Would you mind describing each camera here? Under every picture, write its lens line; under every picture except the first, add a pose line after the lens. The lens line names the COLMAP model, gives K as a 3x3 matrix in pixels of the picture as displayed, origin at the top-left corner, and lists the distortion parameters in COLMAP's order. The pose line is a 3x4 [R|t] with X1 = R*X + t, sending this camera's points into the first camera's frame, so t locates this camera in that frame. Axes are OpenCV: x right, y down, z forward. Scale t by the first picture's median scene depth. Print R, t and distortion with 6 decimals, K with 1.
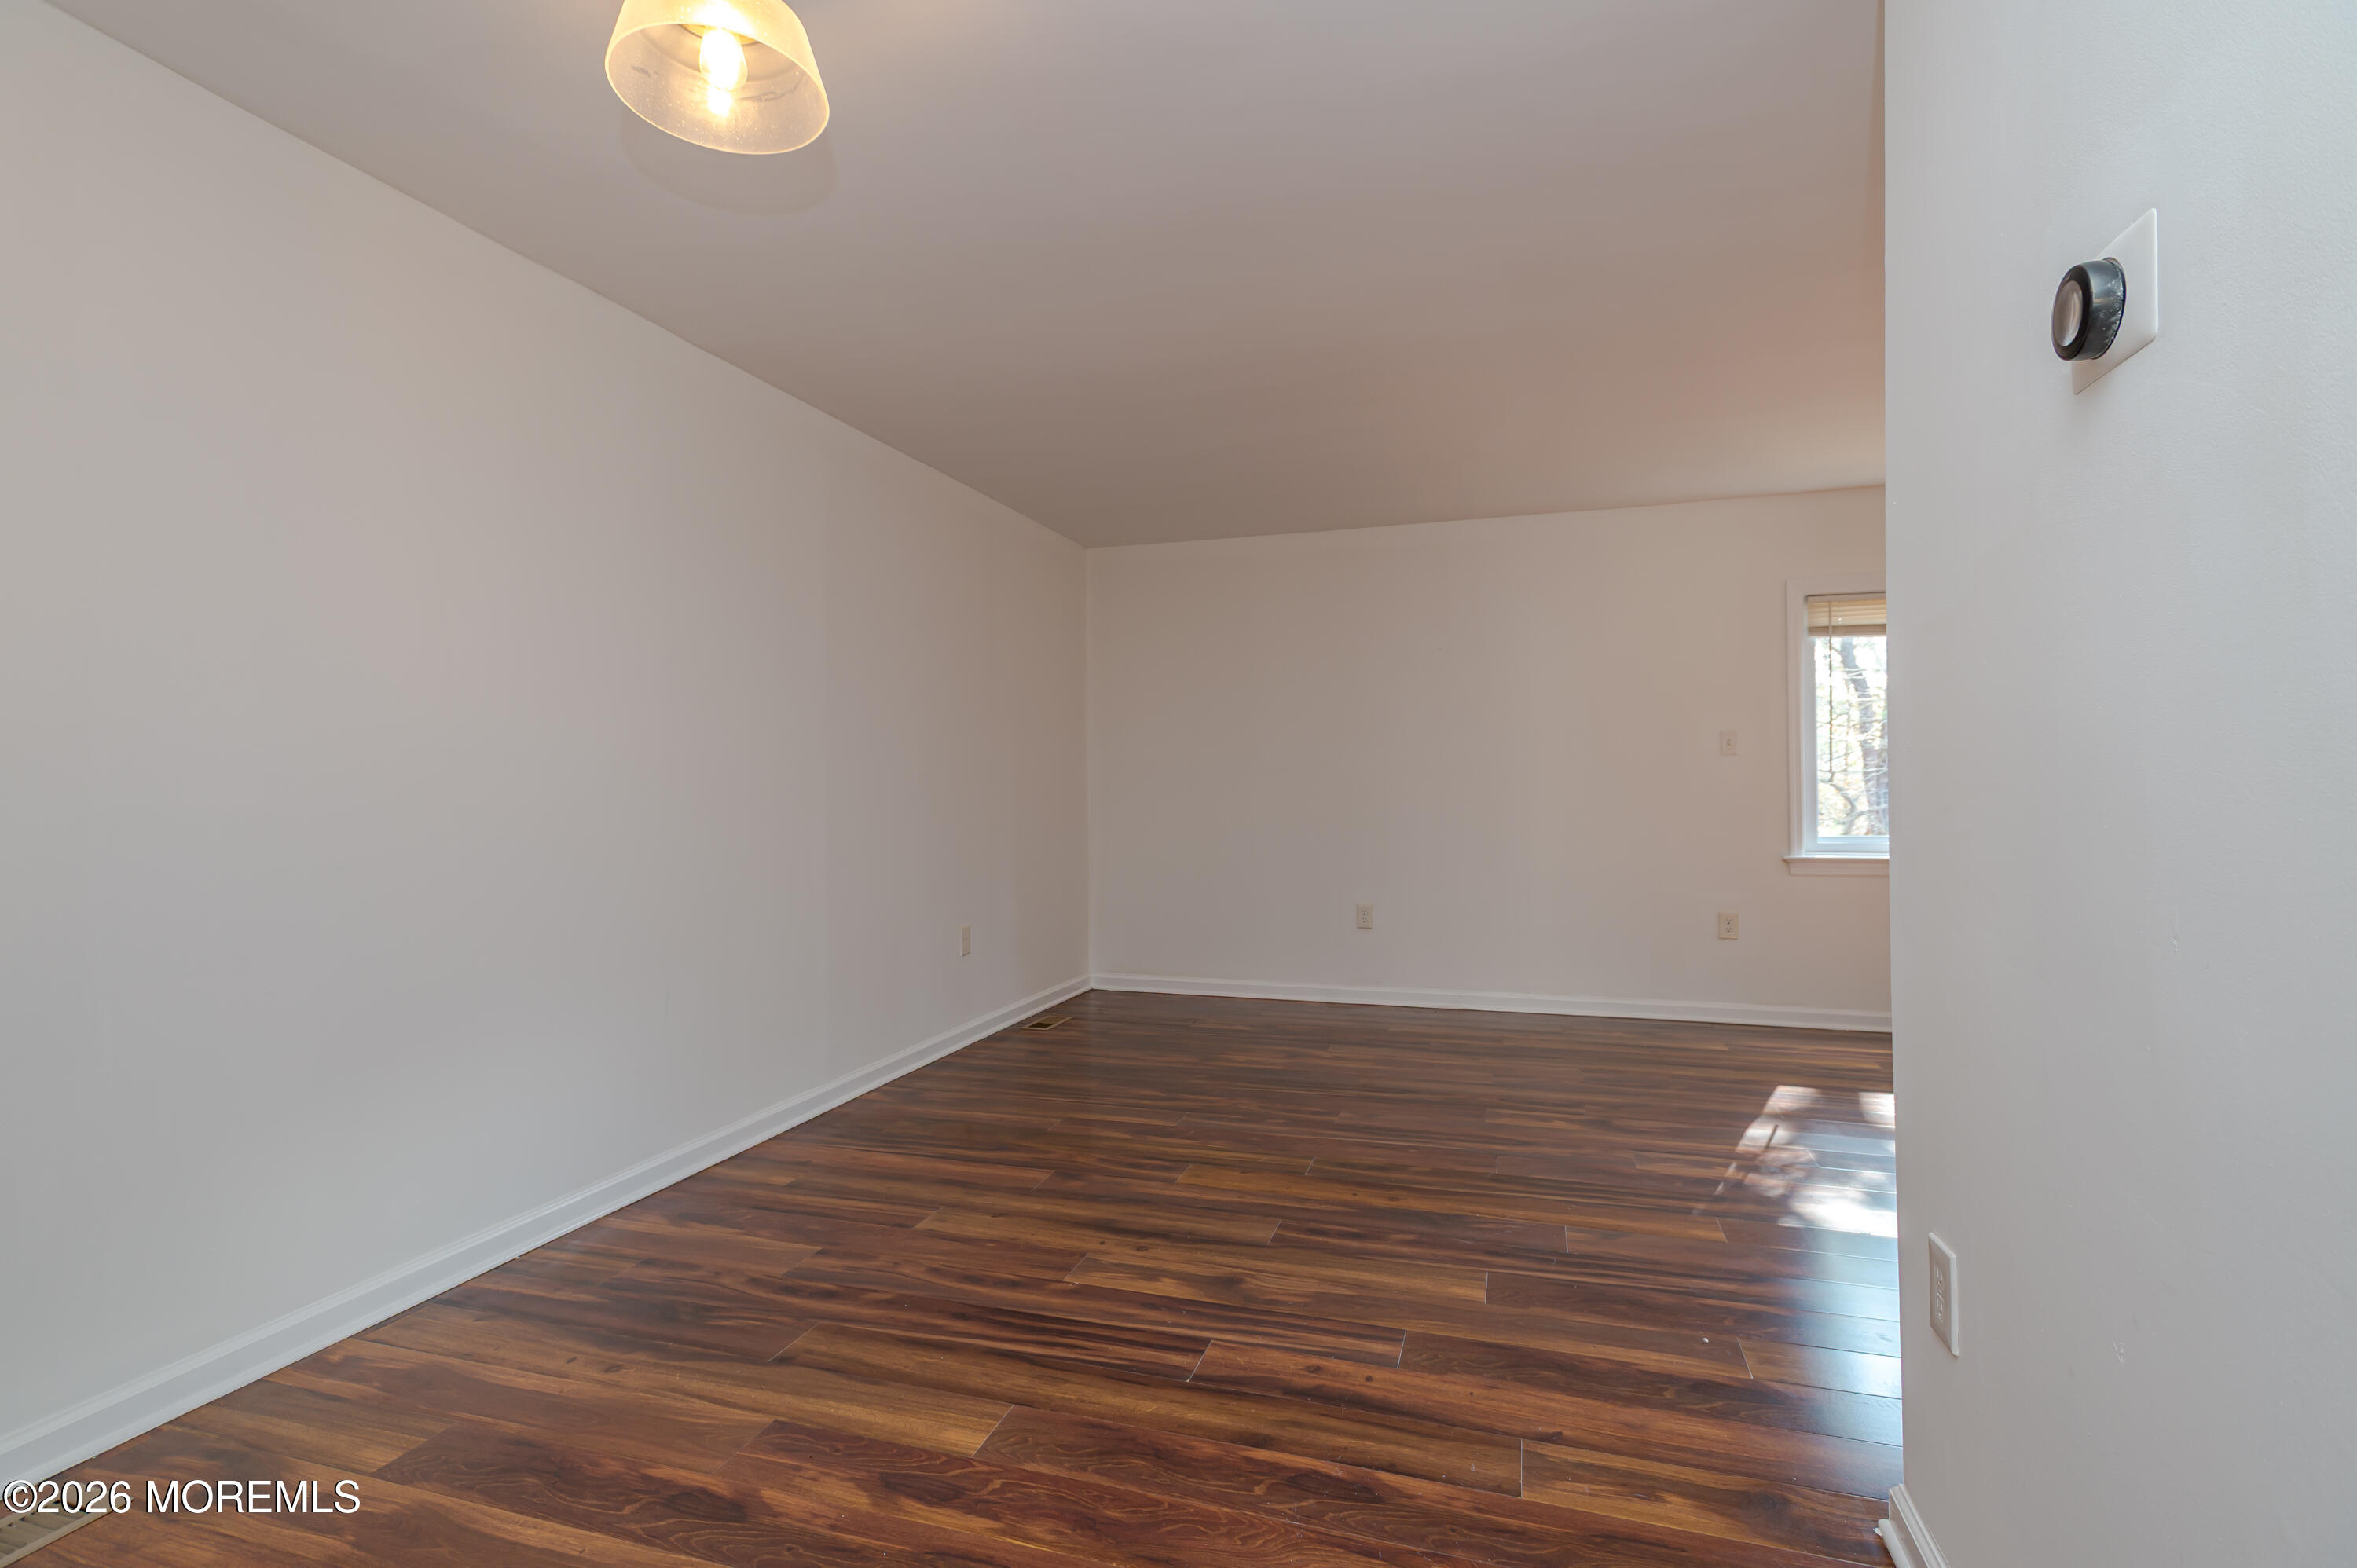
lens RADIAL K [[1091.4, 0, 1175.0], [0, 1091.4, 774.9], [0, 0, 1]] dist [0.013436, -0.000580]
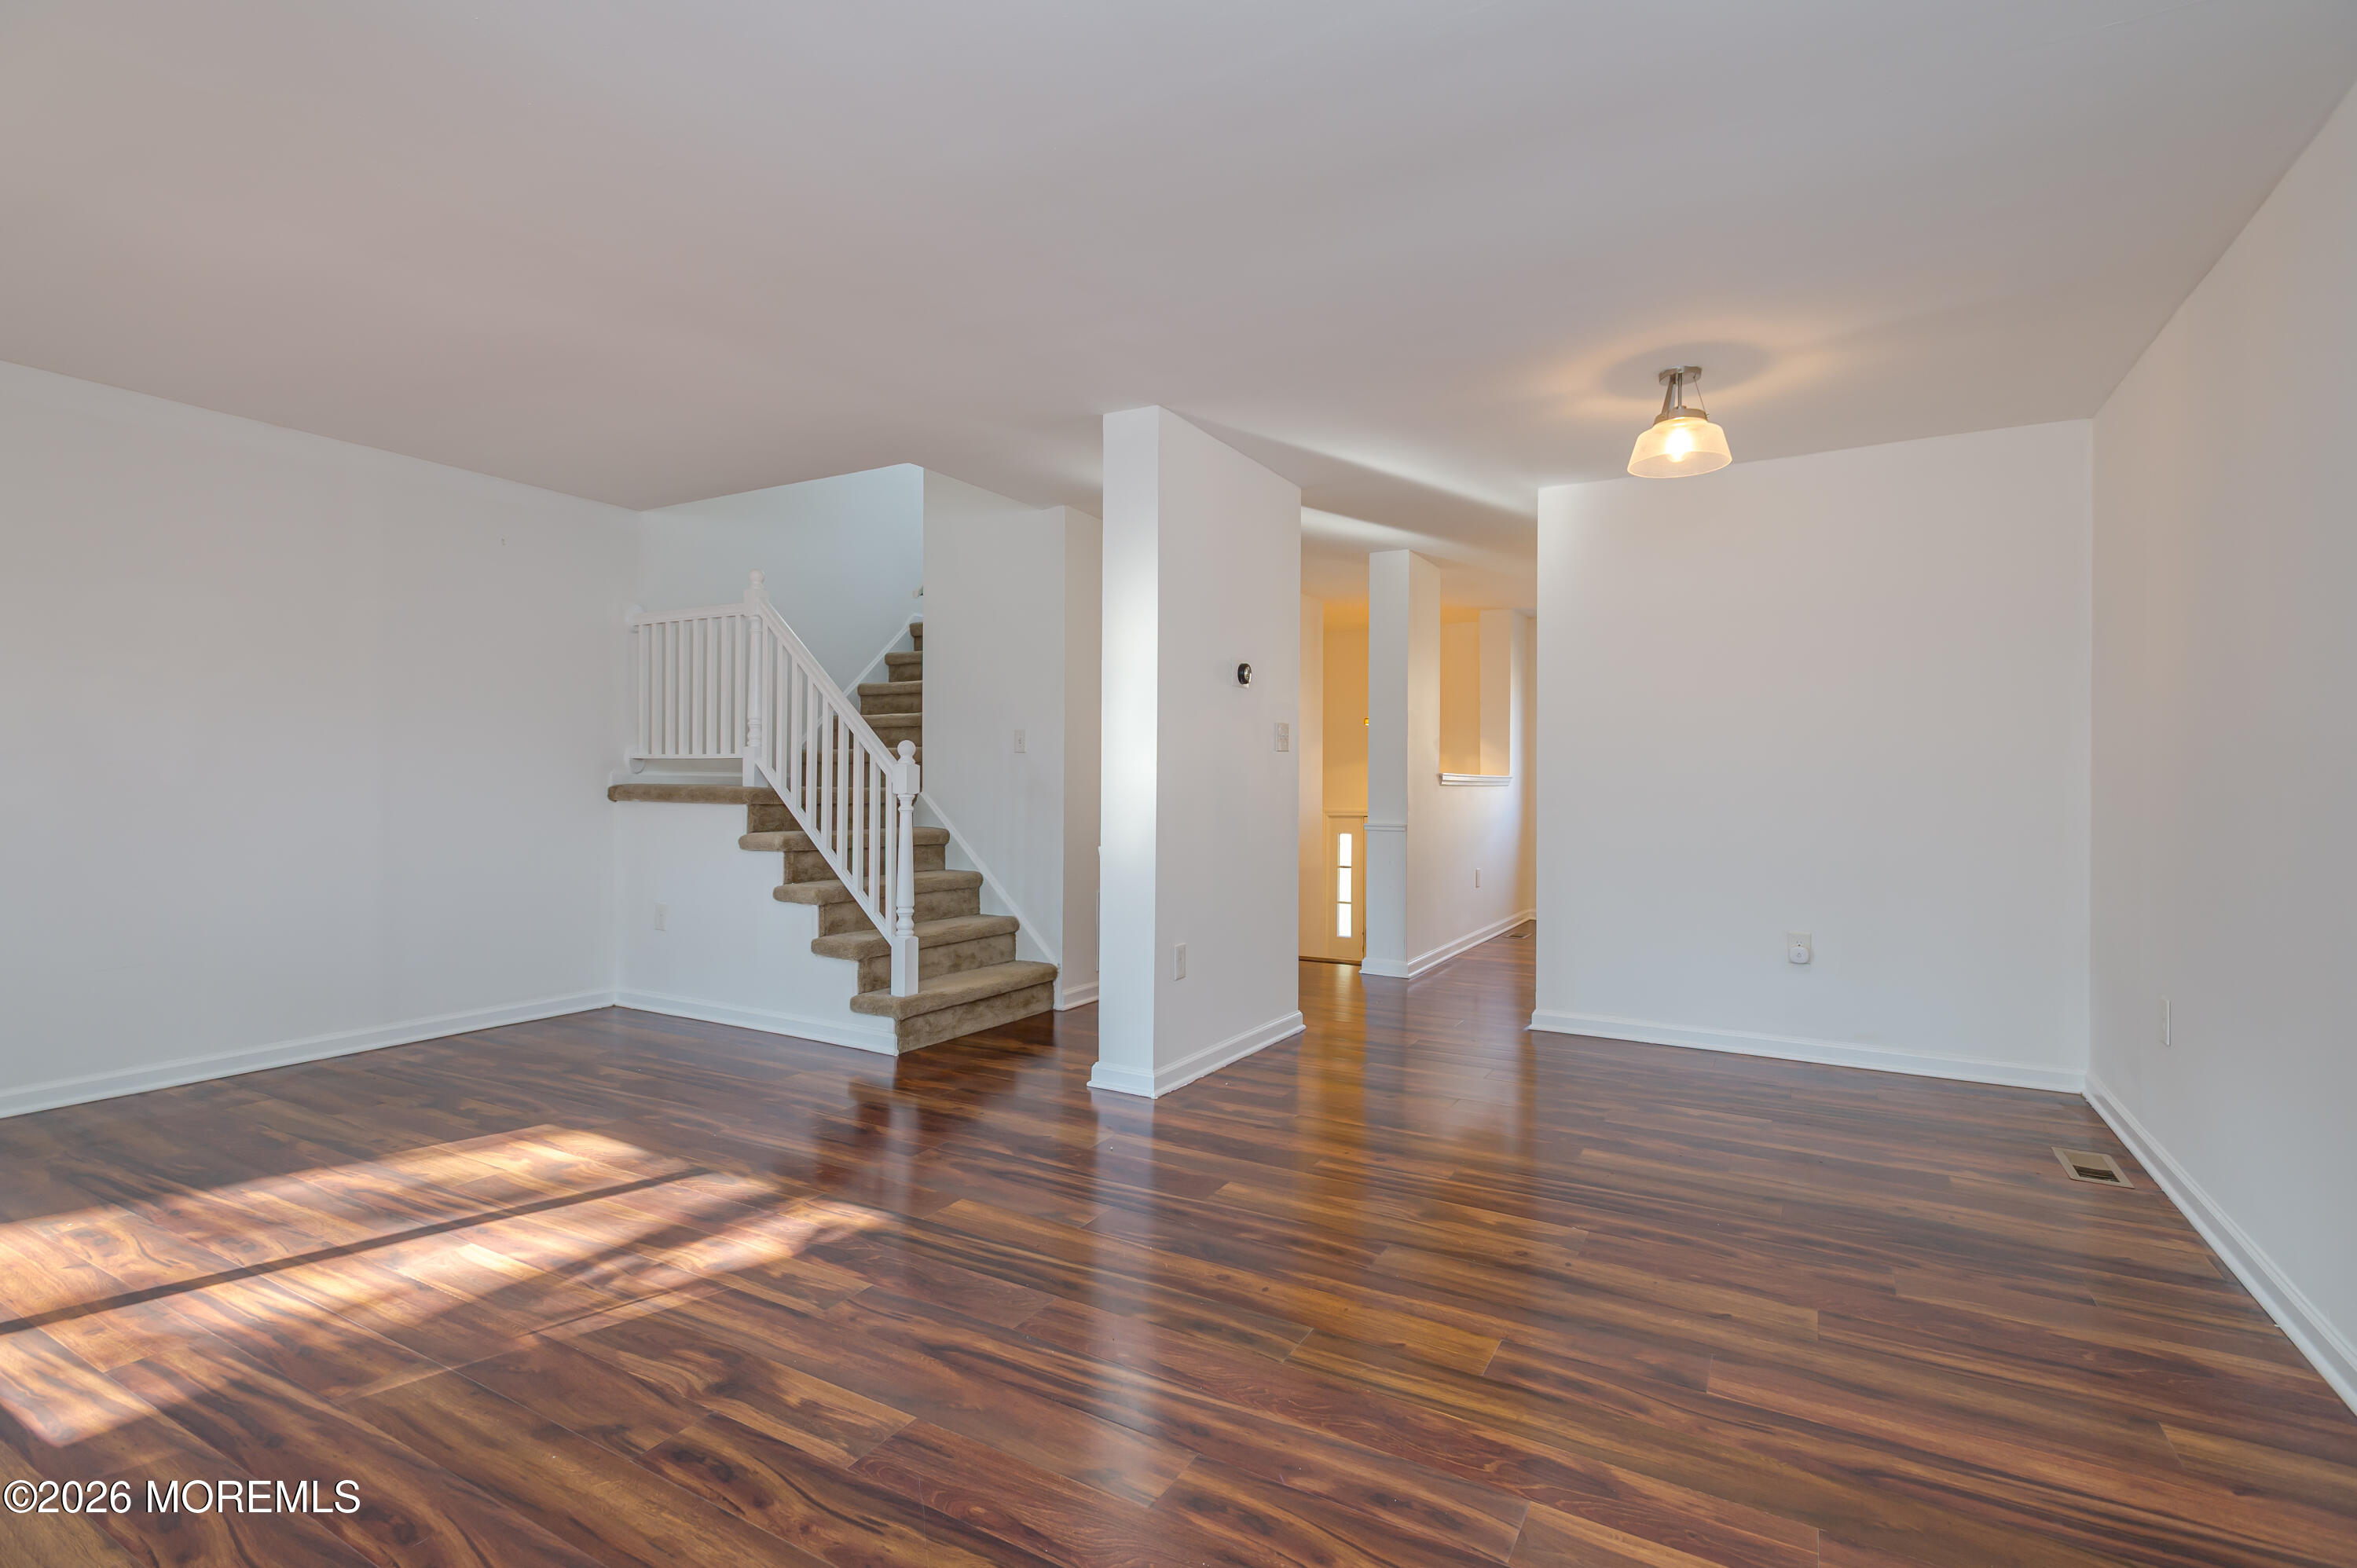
lens RADIAL K [[1091.4, 0, 1175.0], [0, 1091.4, 774.9], [0, 0, 1]] dist [0.013436, -0.000580]
pose [[-0.977427, 0.003803, 0.211237, 0.056305], [0.001290, 0.999927, -0.012037, 0.014485], [-0.211268, -0.011492, -0.977361, 1.759707]]
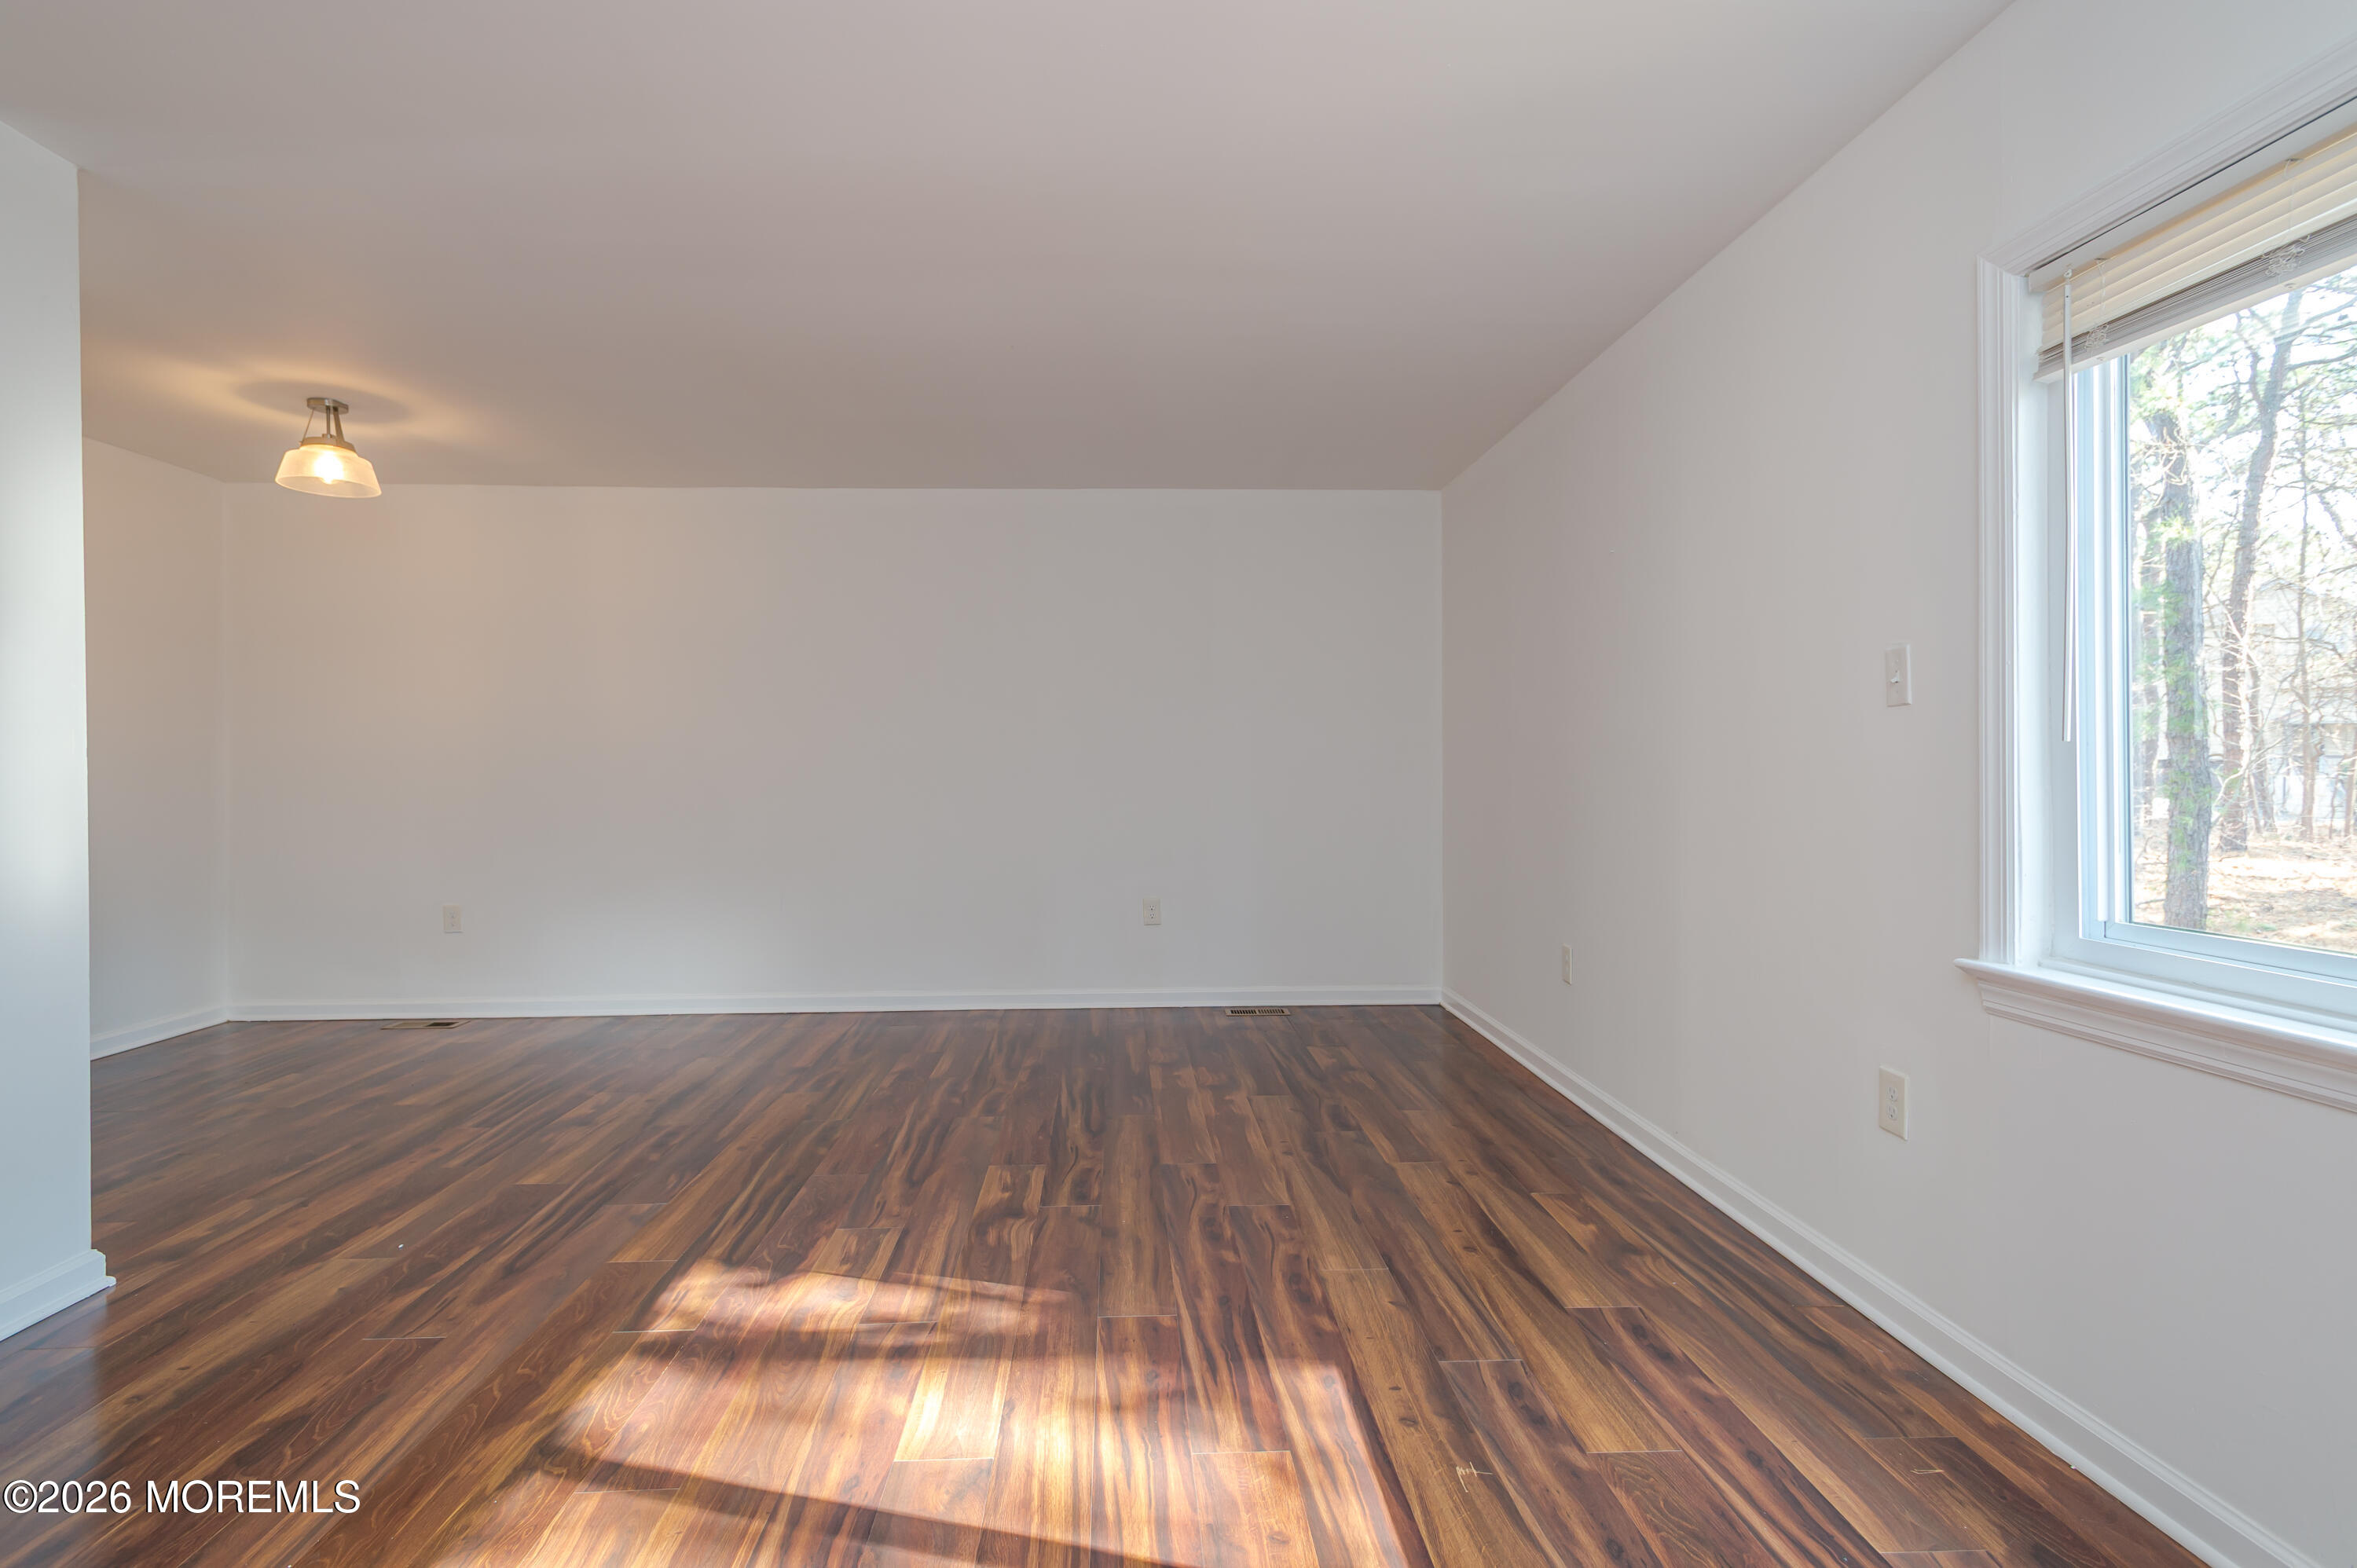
lens RADIAL K [[1162.9, 0, 1178.5], [0, 1162.9, 784.0], [0, 0, 1]] dist [-0.002665, -0.000475]
pose [[0.355424, 0.016198, -0.934565, 1.390560], [0.011916, 0.999690, 0.021858, 0.000198], [0.934629, -0.018905, 0.355121, 0.965426]]
